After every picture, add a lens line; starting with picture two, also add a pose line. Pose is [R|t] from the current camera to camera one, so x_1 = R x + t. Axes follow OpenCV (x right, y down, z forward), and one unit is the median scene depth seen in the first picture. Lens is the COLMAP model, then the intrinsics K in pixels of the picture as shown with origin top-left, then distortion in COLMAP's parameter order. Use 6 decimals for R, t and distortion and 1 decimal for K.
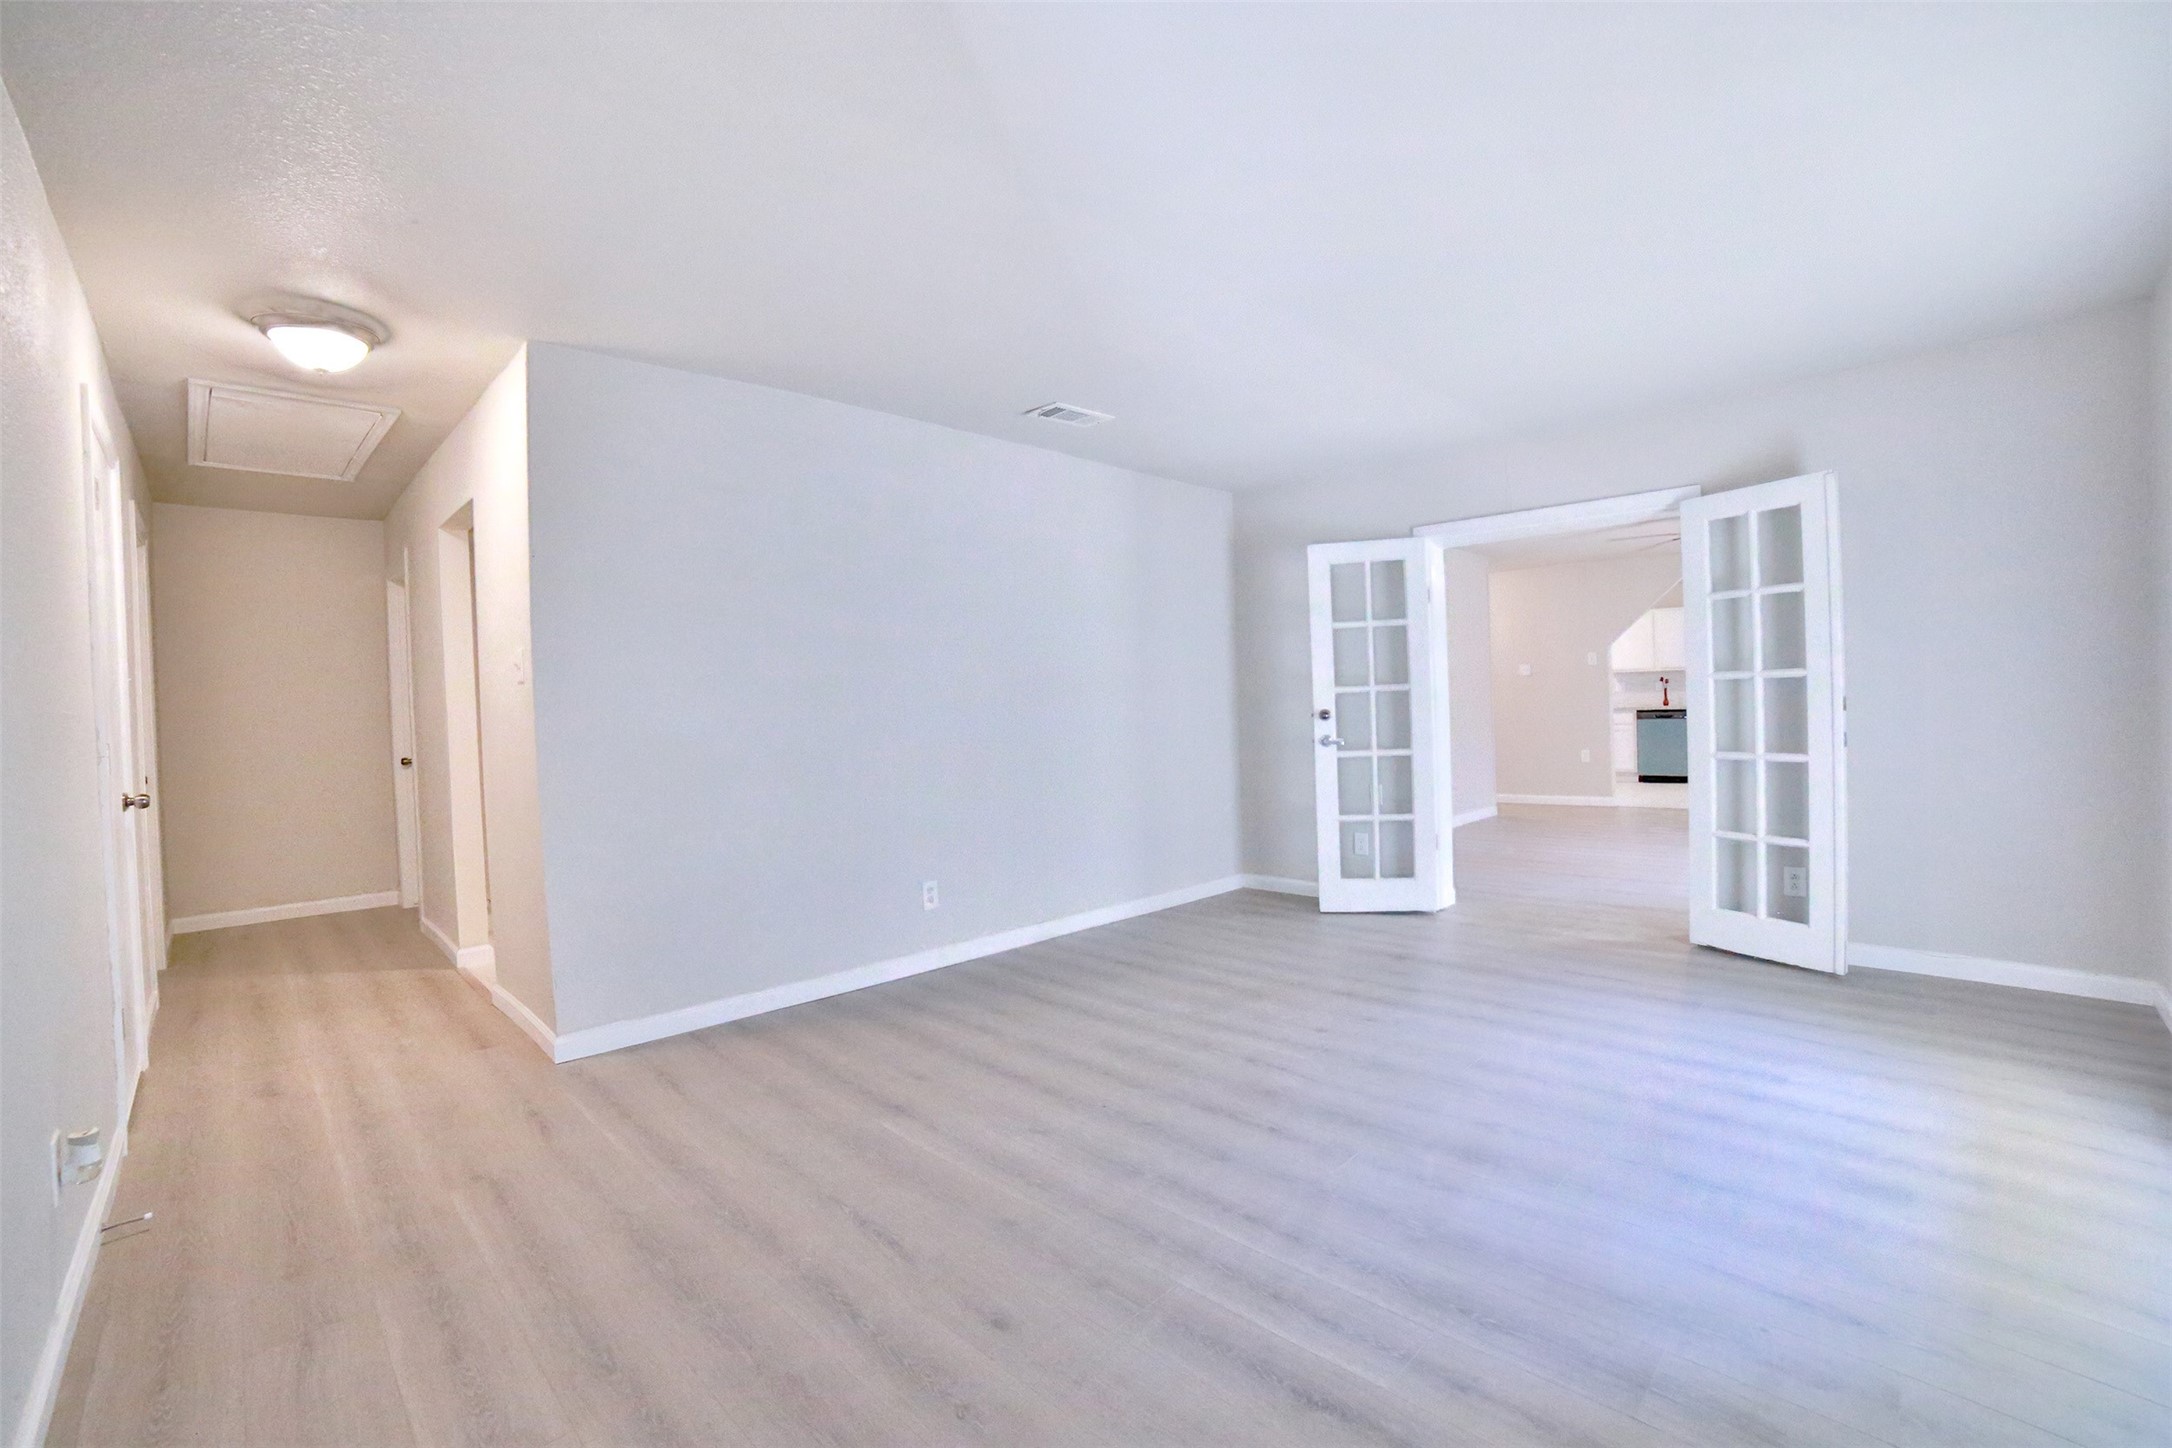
lens RADIAL K [[923.9, 0, 1086.0], [0, 923.9, 724.0], [0, 0, 1]] dist [-0.055301, 0.000245]
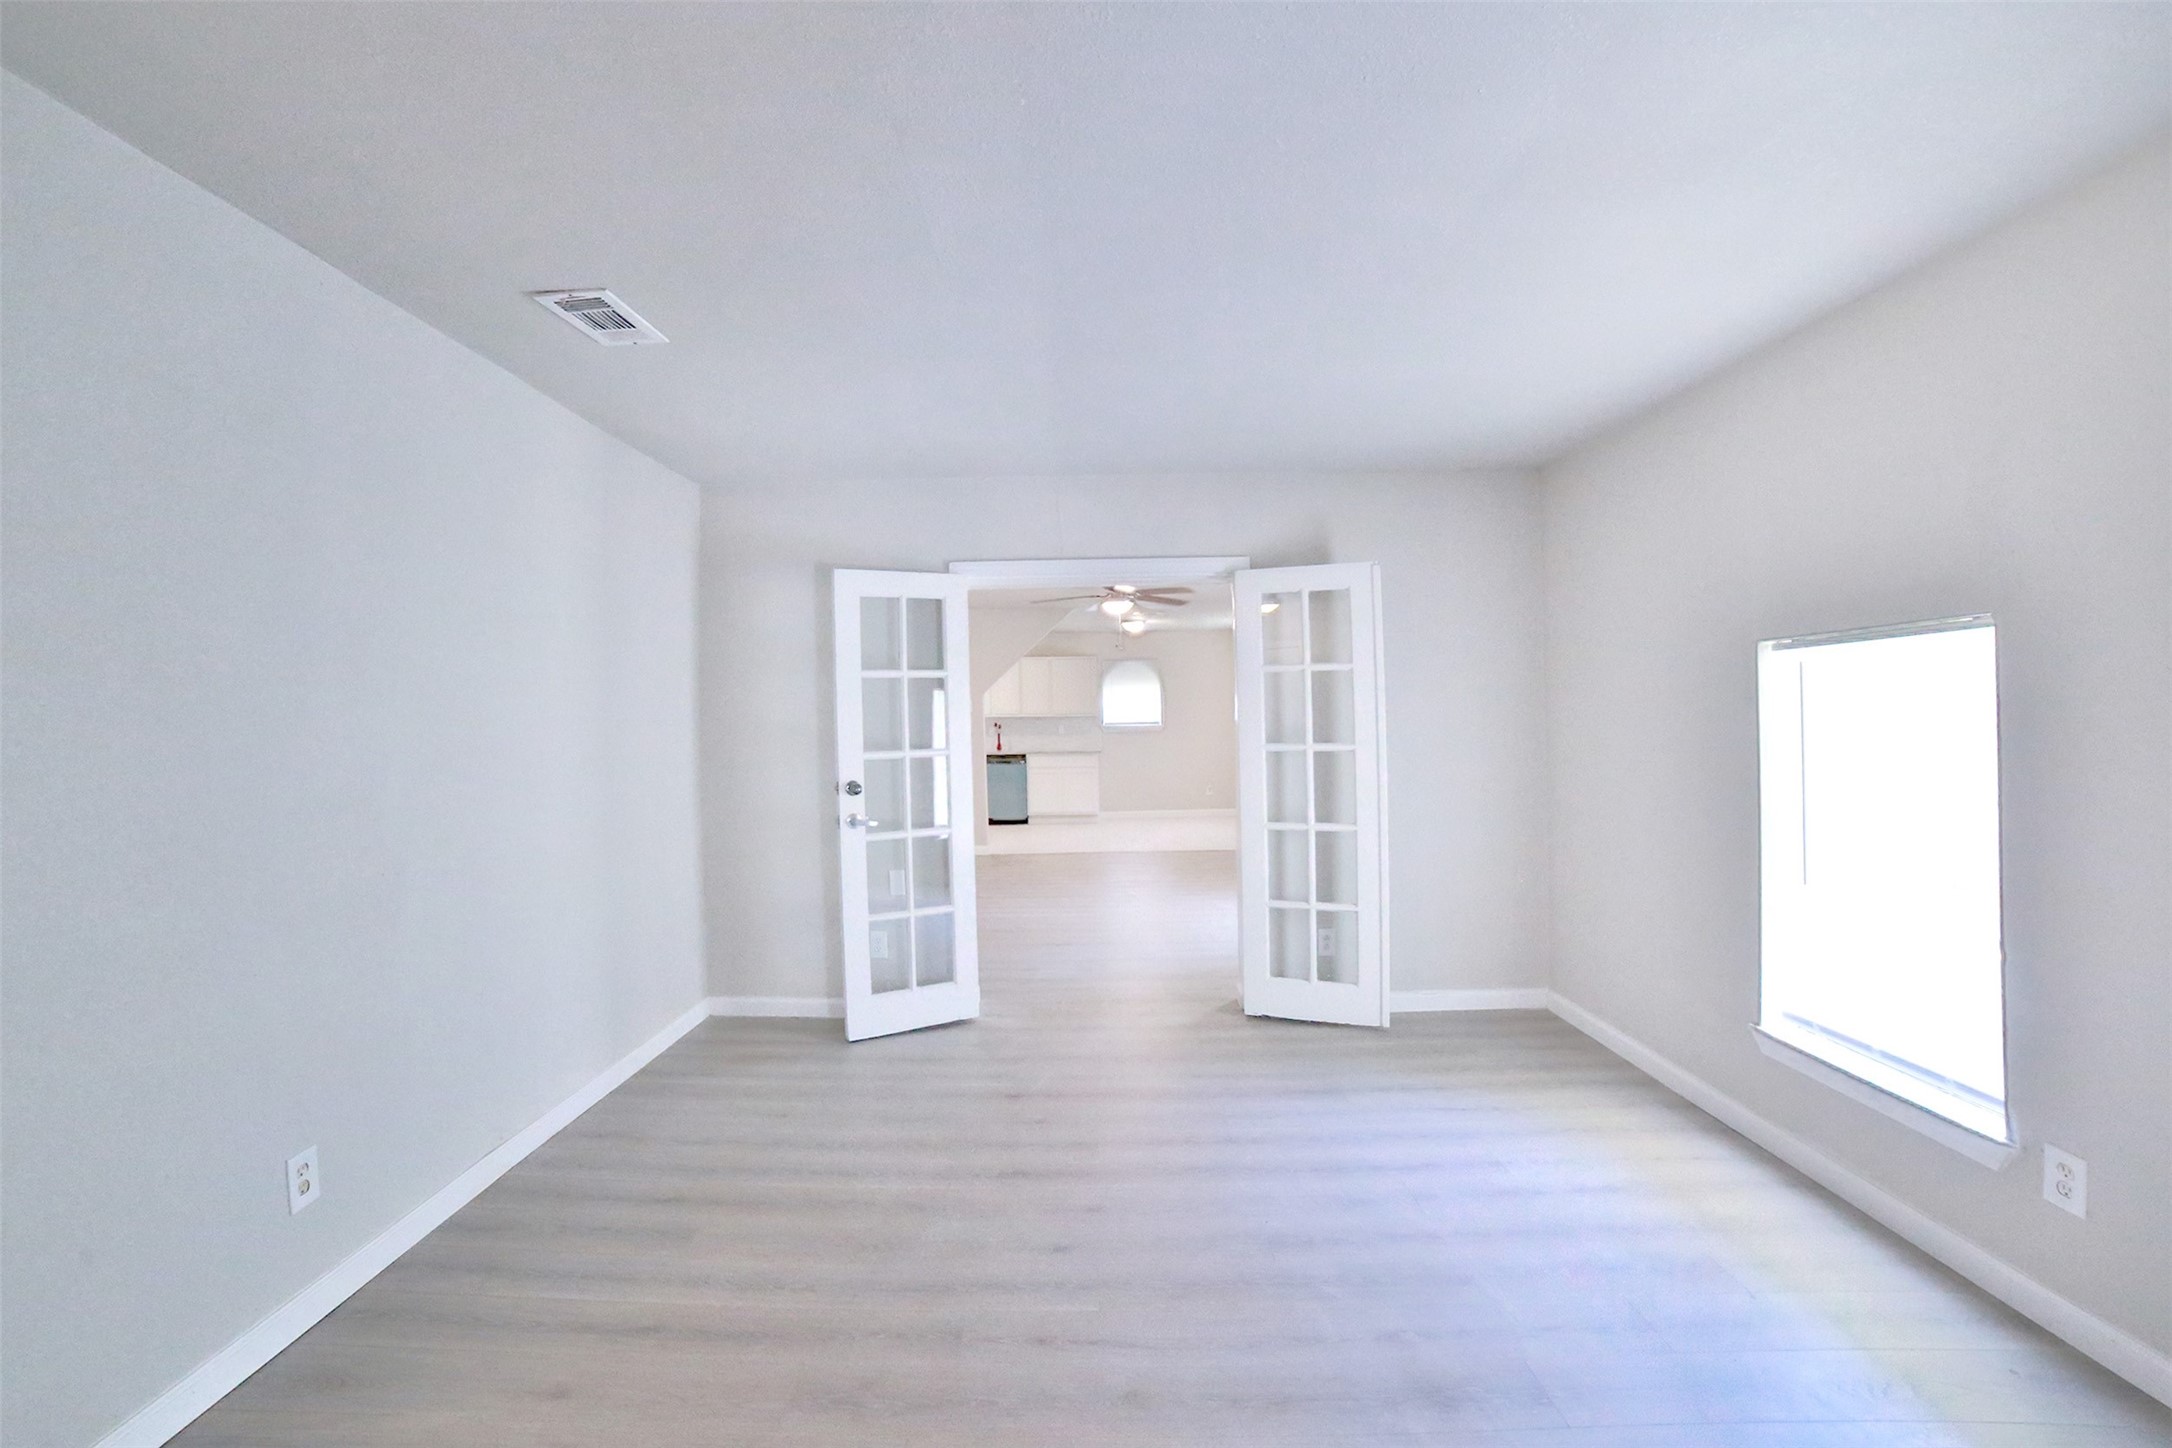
lens RADIAL K [[987.3, 0, 1086.0], [0, 987.3, 724.0], [0, 0, 1]] dist [-0.059317, 0.000661]
pose [[0.736315, 0.015620, 0.676458, -0.198775], [0.008481, 0.999442, -0.032309, -0.044244], [-0.676585, 0.029527, 0.735772, 0.313637]]
